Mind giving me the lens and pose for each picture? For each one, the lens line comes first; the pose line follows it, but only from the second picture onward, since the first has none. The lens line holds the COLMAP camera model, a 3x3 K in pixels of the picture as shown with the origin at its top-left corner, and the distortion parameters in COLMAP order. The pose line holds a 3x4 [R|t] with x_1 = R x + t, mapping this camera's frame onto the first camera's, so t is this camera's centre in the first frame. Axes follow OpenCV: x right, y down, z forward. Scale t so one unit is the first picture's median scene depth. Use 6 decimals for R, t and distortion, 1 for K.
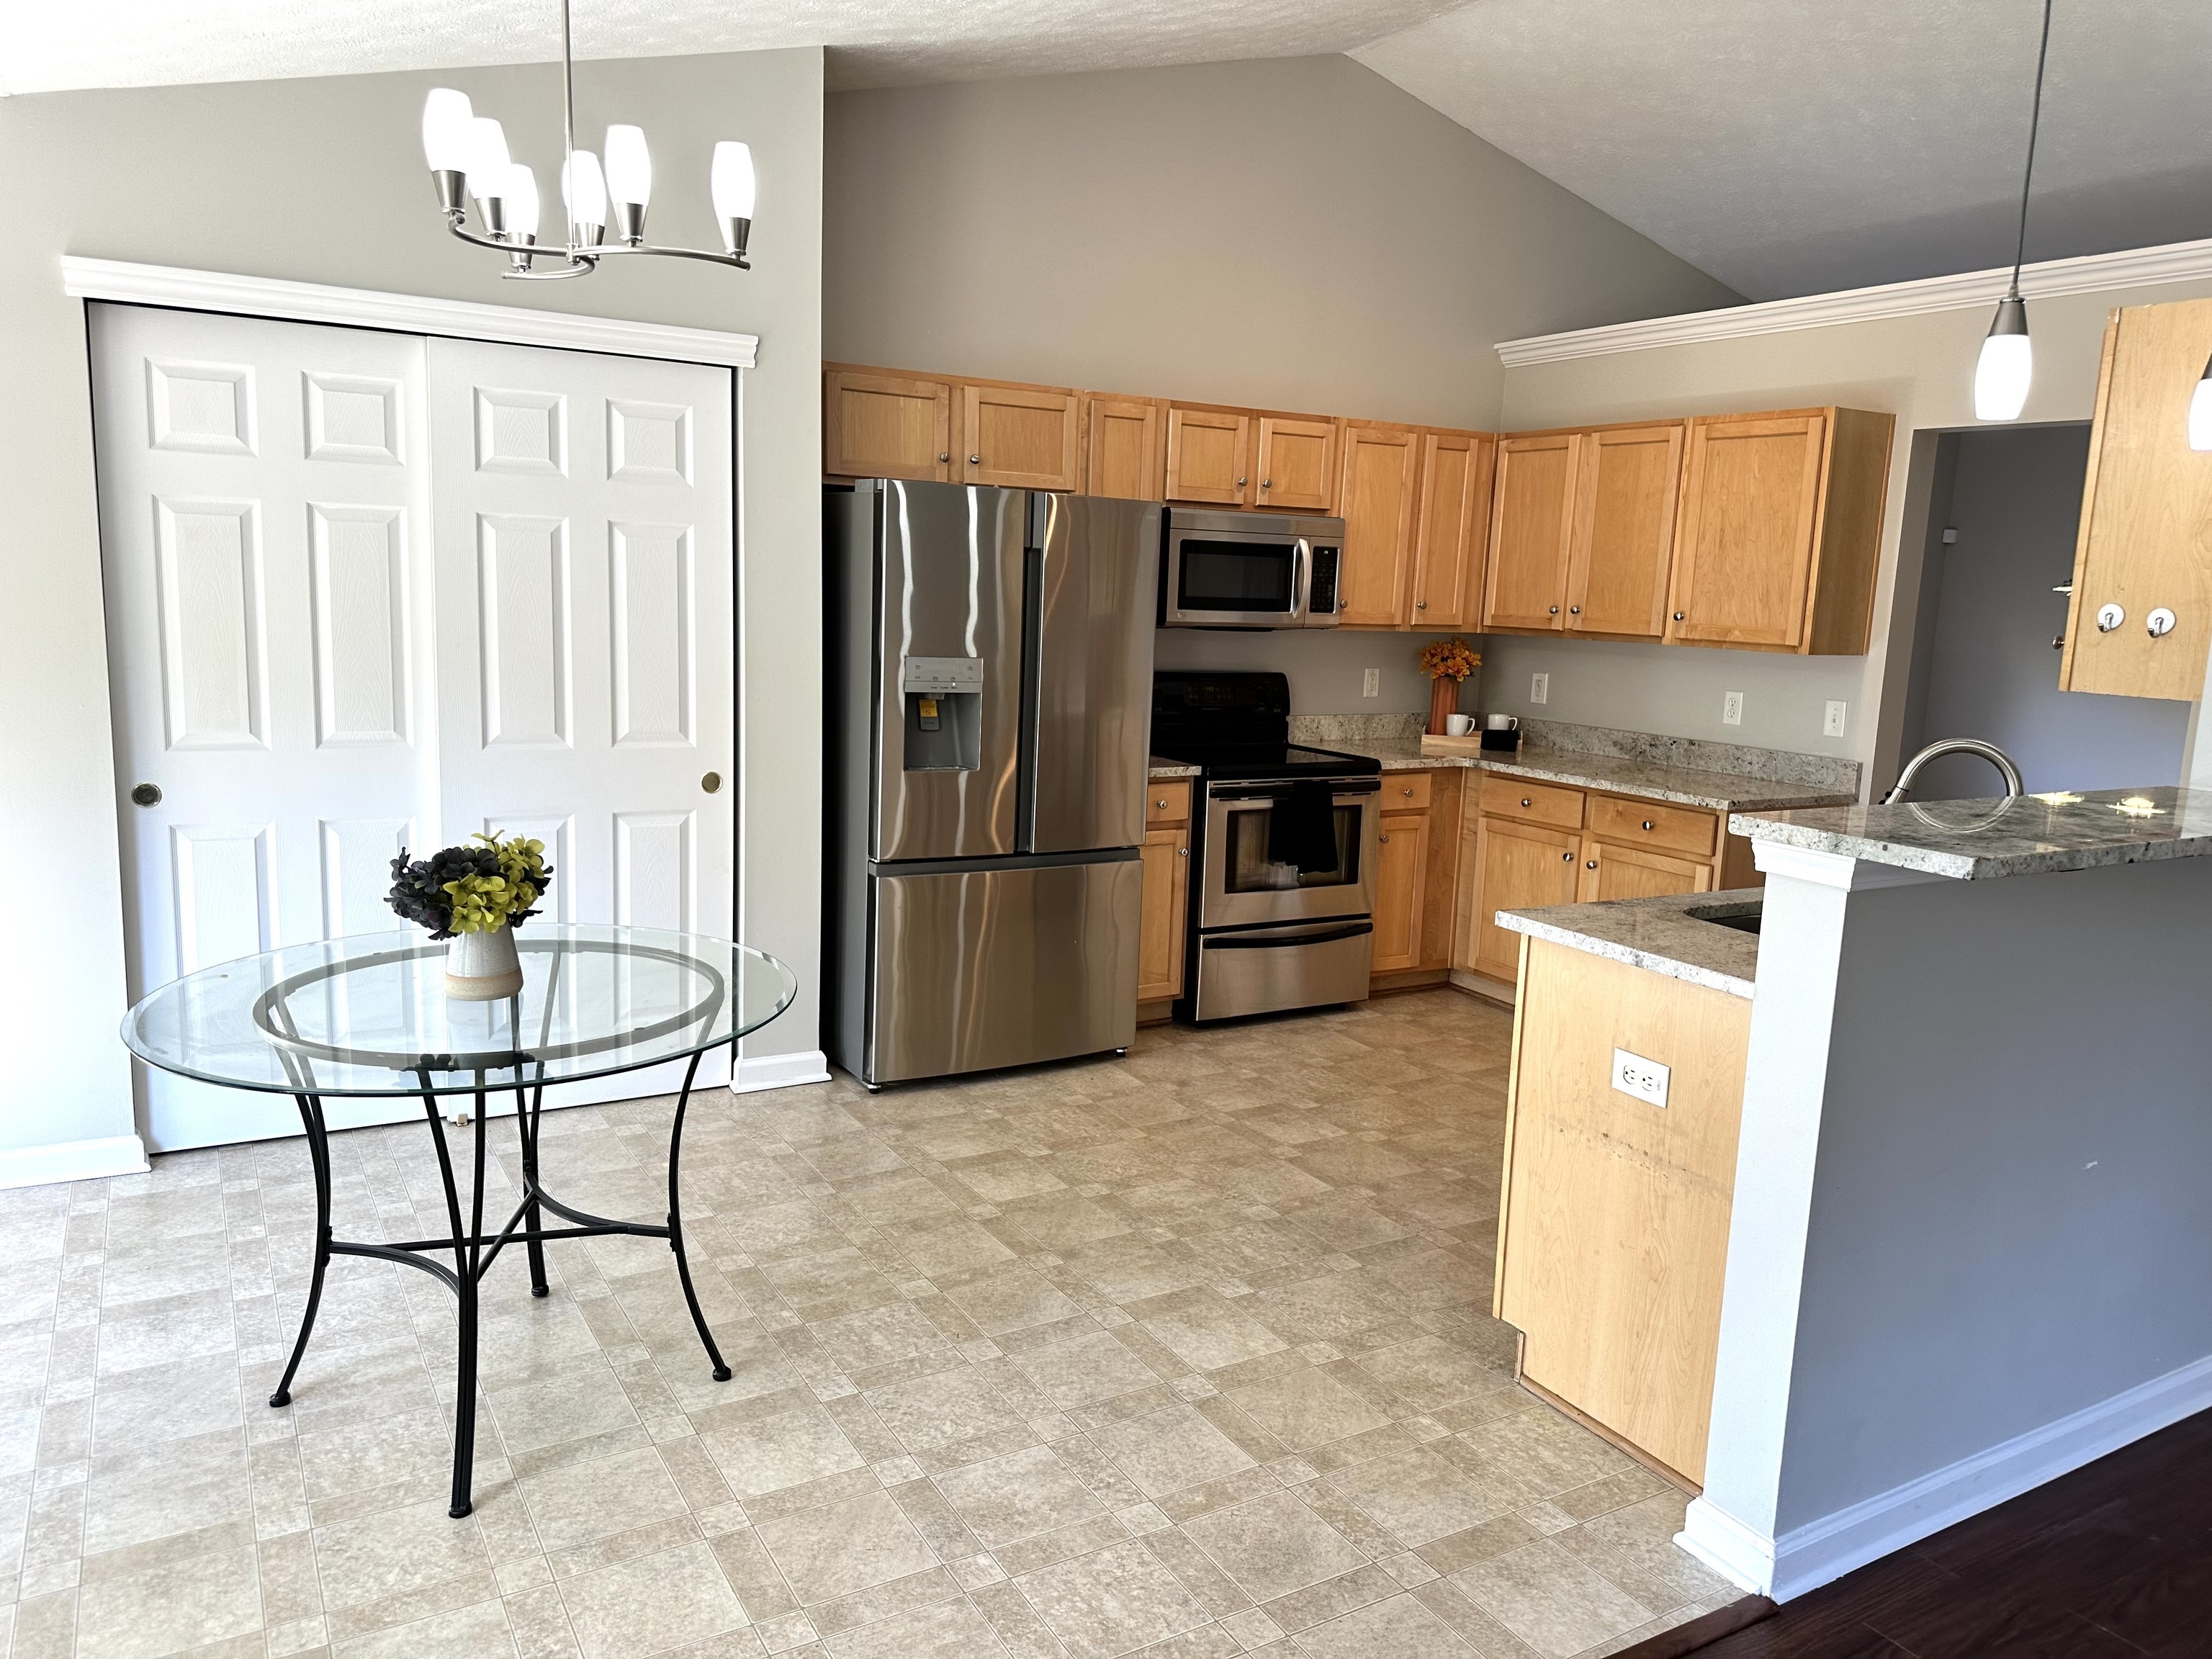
lens RADIAL K [[1566.5, 0, 1106.0], [0, 1566.5, 829.5], [0, 0, 1]] dist [0.134716, -0.202477]
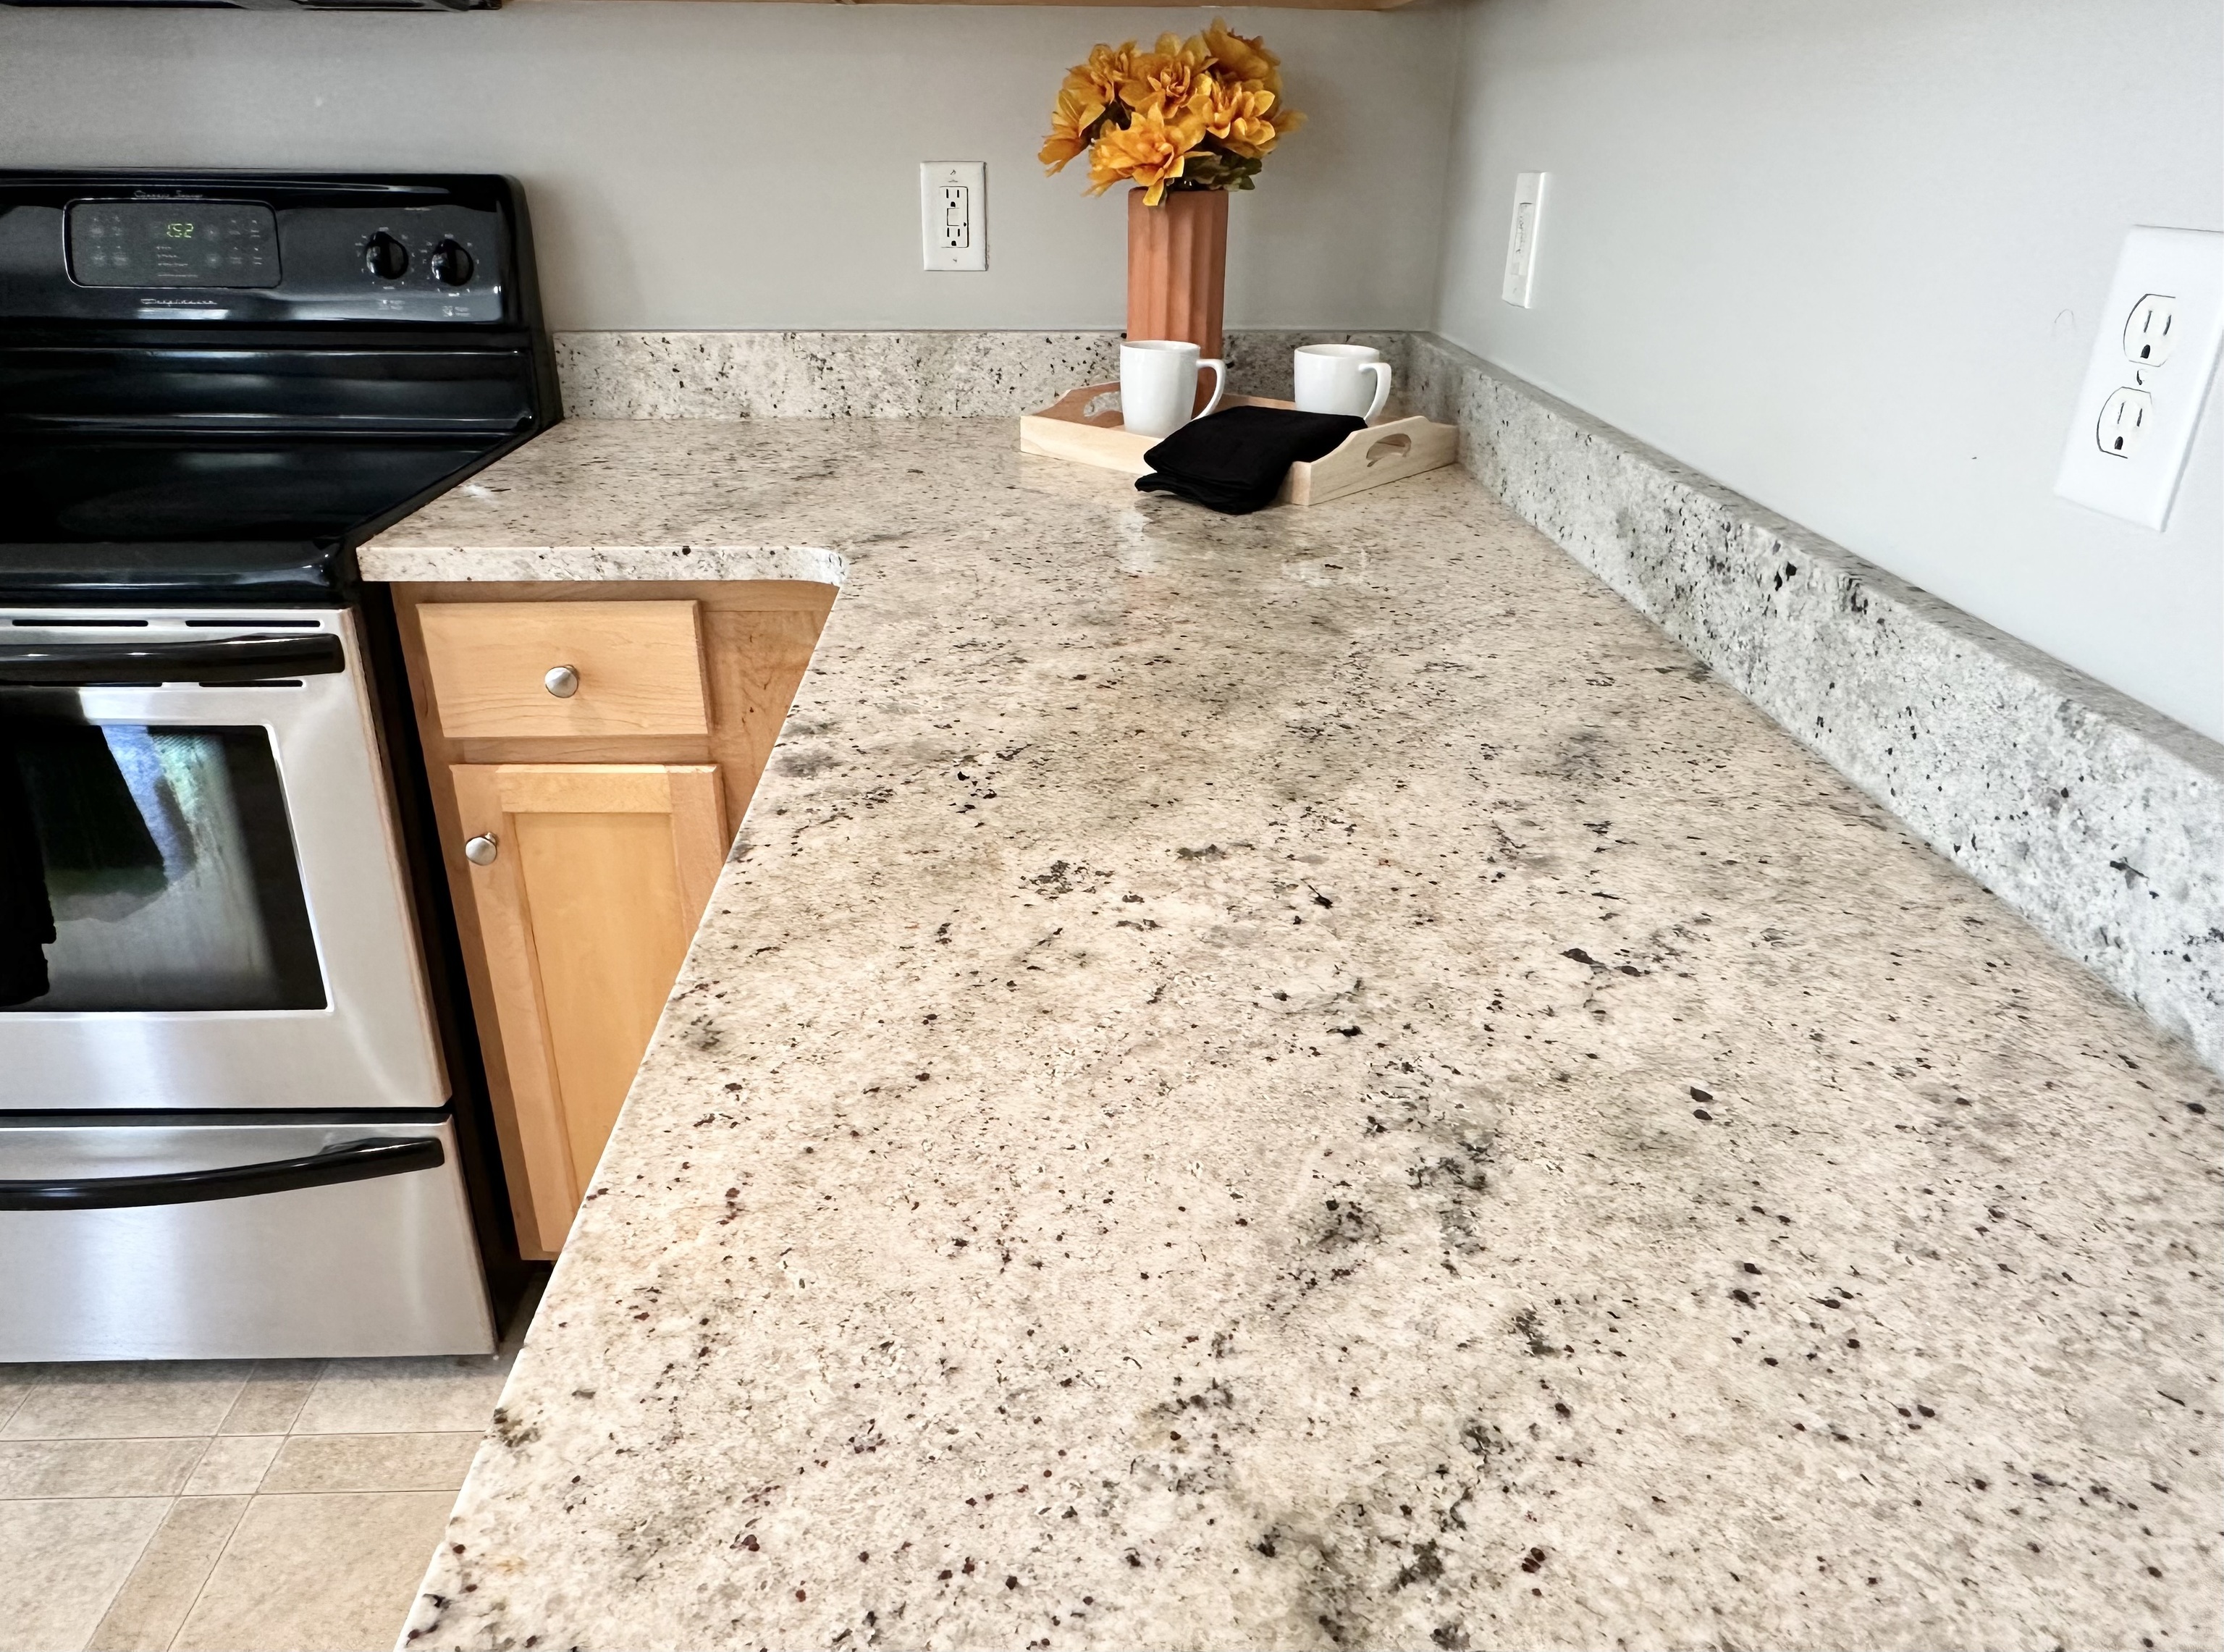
lens RADIAL K [[1462.9, 0, 1112.0], [0, 1462.9, 826.0], [0, 0, 1]] dist [-0.000021, -0.000218]
pose [[0.878472, 0.173671, -0.445113, 0.394379], [-0.051325, 0.960510, 0.273471, -0.072228], [0.475029, -0.217392, 0.852695, 0.891101]]
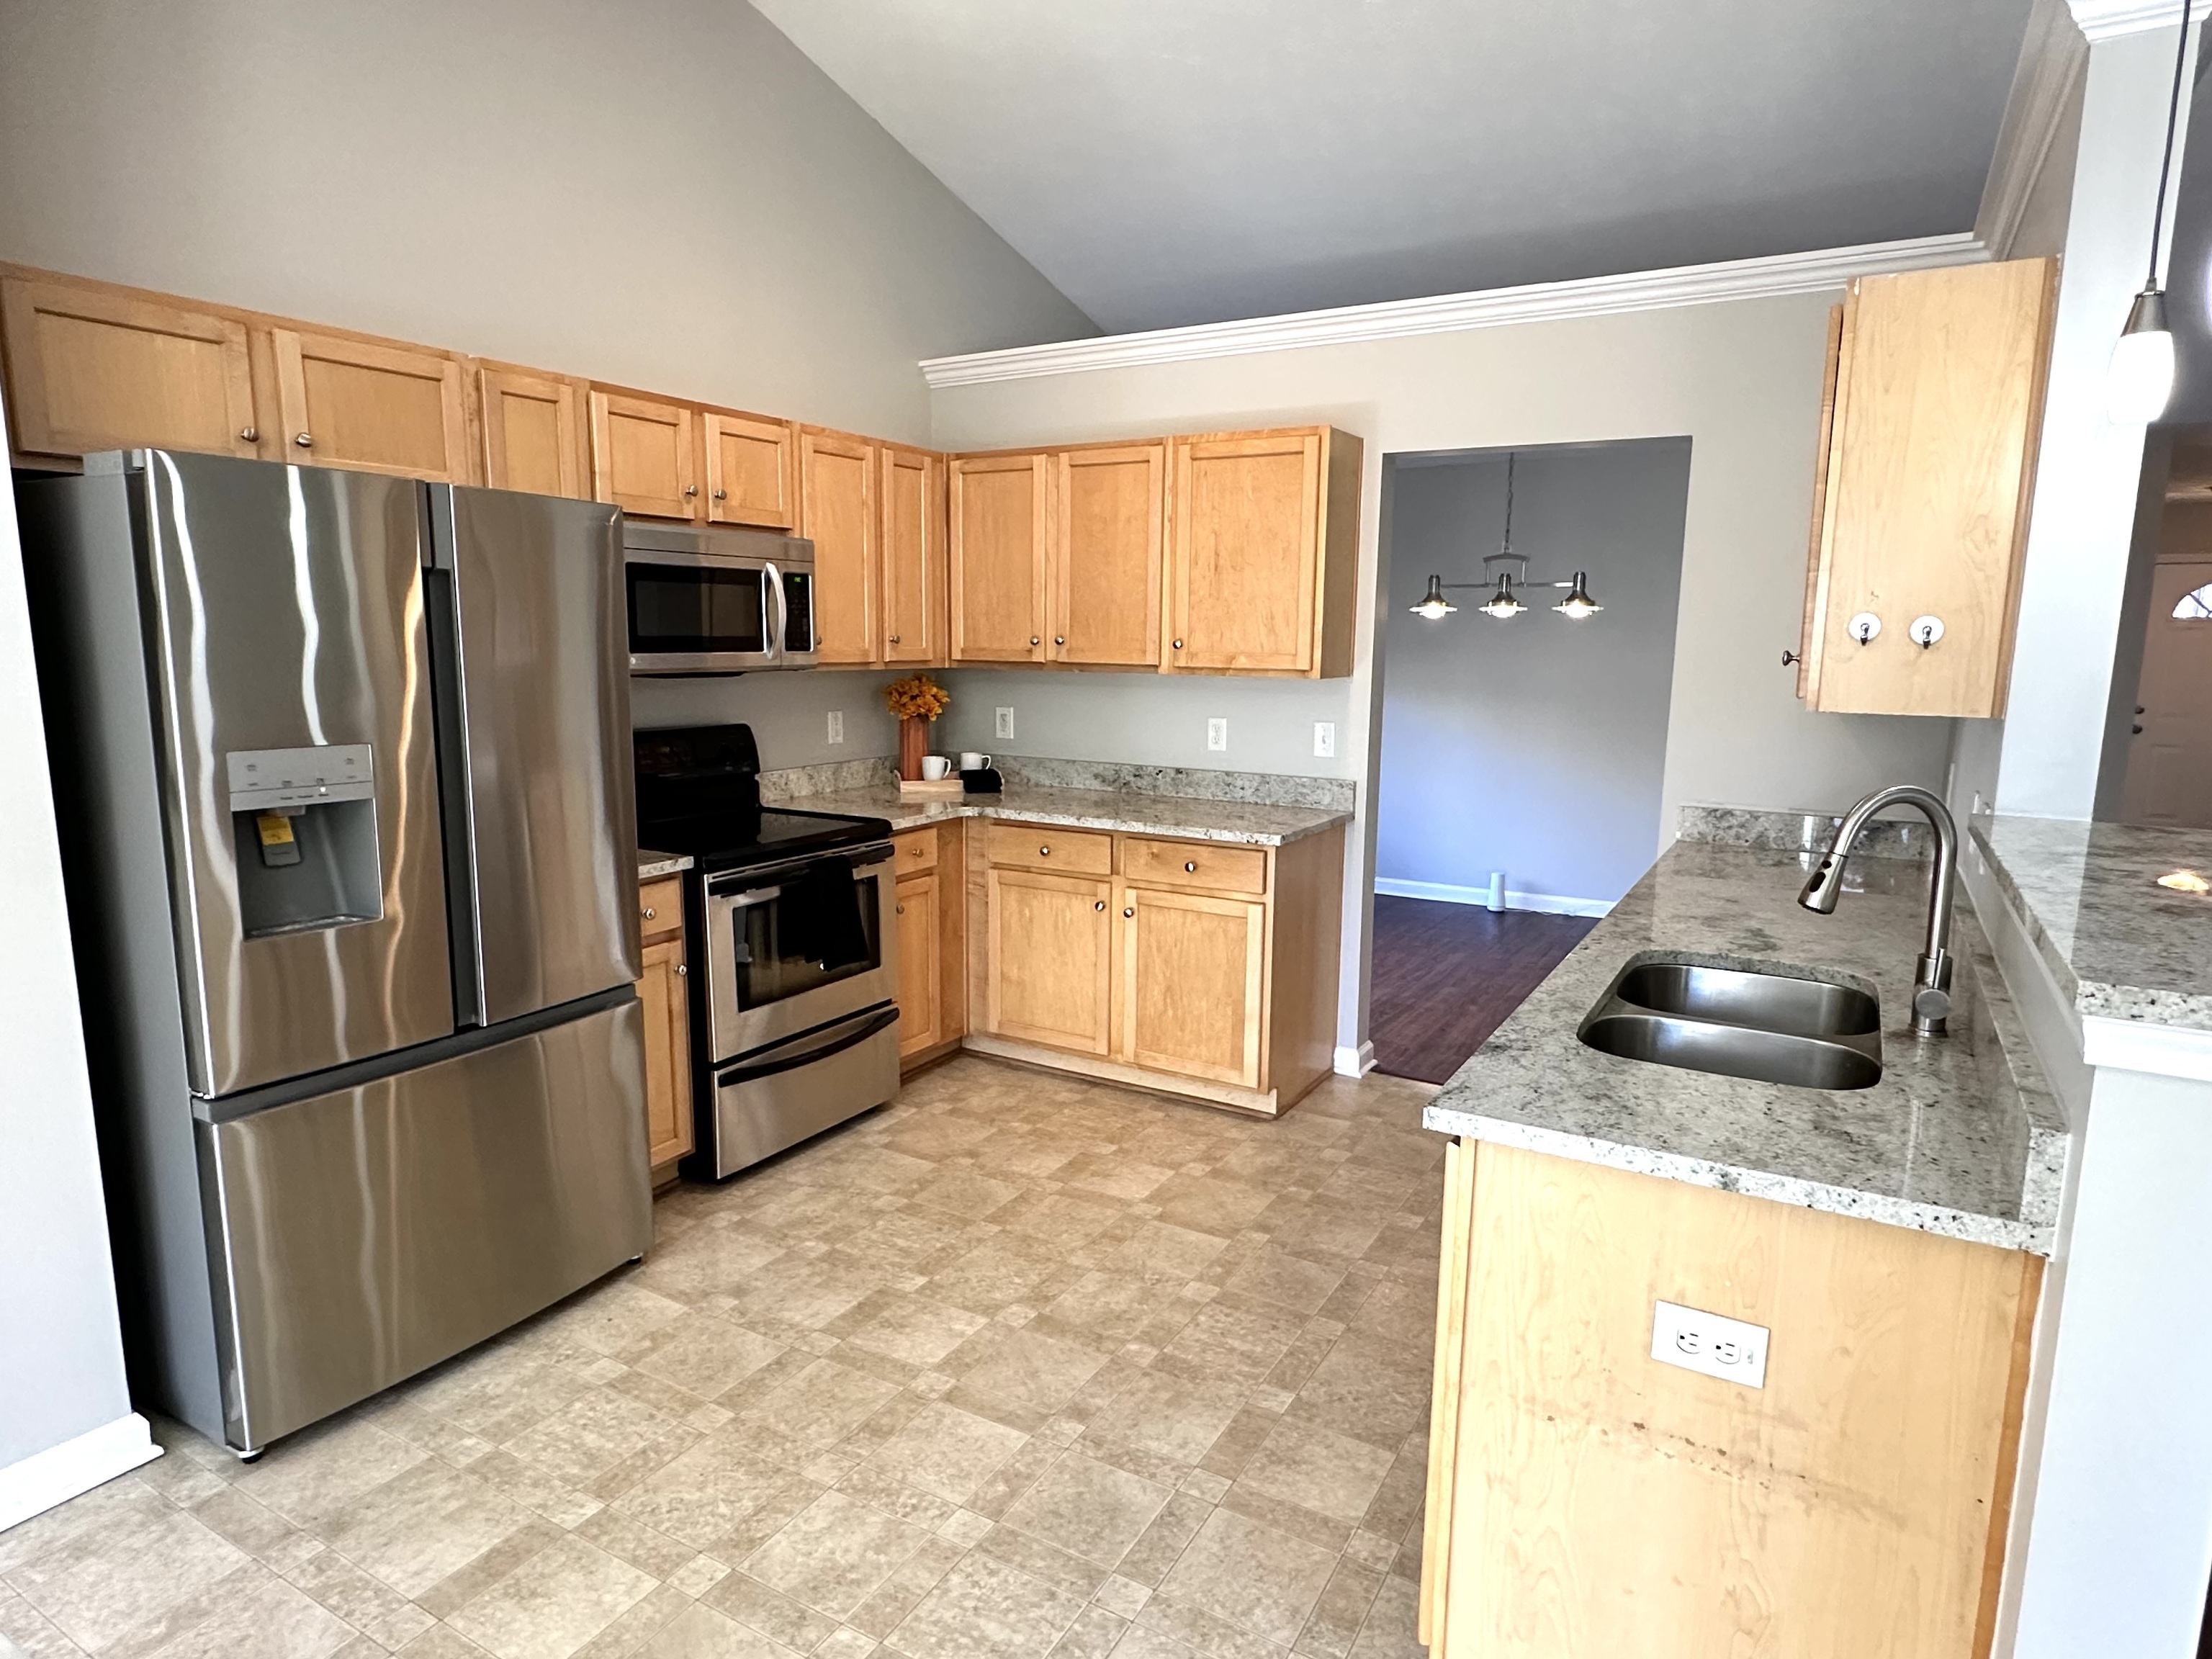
lens RADIAL K [[1273.4, 0, 1109.3], [0, 1273.4, 839.0], [0, 0, 1]] dist [-0.002174, -0.000019]
pose [[0.870250, -0.108022, 0.480621, -0.058782], [0.100902, 0.994063, 0.040718, -0.052147], [-0.482166, 0.013061, 0.875982, 0.345427]]
